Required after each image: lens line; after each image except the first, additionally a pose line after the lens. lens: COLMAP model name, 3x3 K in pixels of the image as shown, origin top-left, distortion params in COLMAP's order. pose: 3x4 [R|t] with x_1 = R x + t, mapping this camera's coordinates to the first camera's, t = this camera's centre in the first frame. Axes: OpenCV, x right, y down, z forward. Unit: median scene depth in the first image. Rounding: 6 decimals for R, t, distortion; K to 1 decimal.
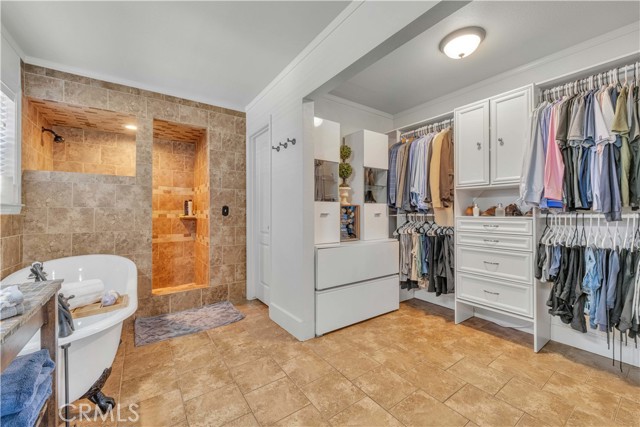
lens RADIAL K [[261.1, 0, 318.9], [0, 261.1, 209.3], [0, 0, 1]] dist [-0.003071, -0.000516]
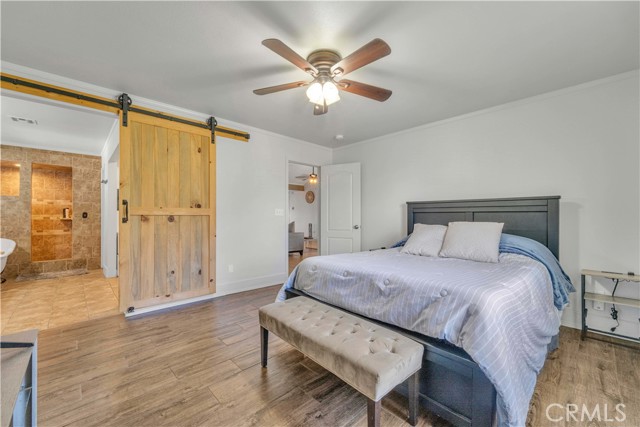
lens RADIAL K [[261.1, 0, 321.3], [0, 261.1, 214.8], [0, 0, 1]] dist [-0.003071, -0.000516]
pose [[0.988436, 0.005277, 0.151544, 0.888895], [-0.006066, 0.999970, 0.004741, -0.013432], [-0.151515, -0.005606, 0.988439, -0.892306]]
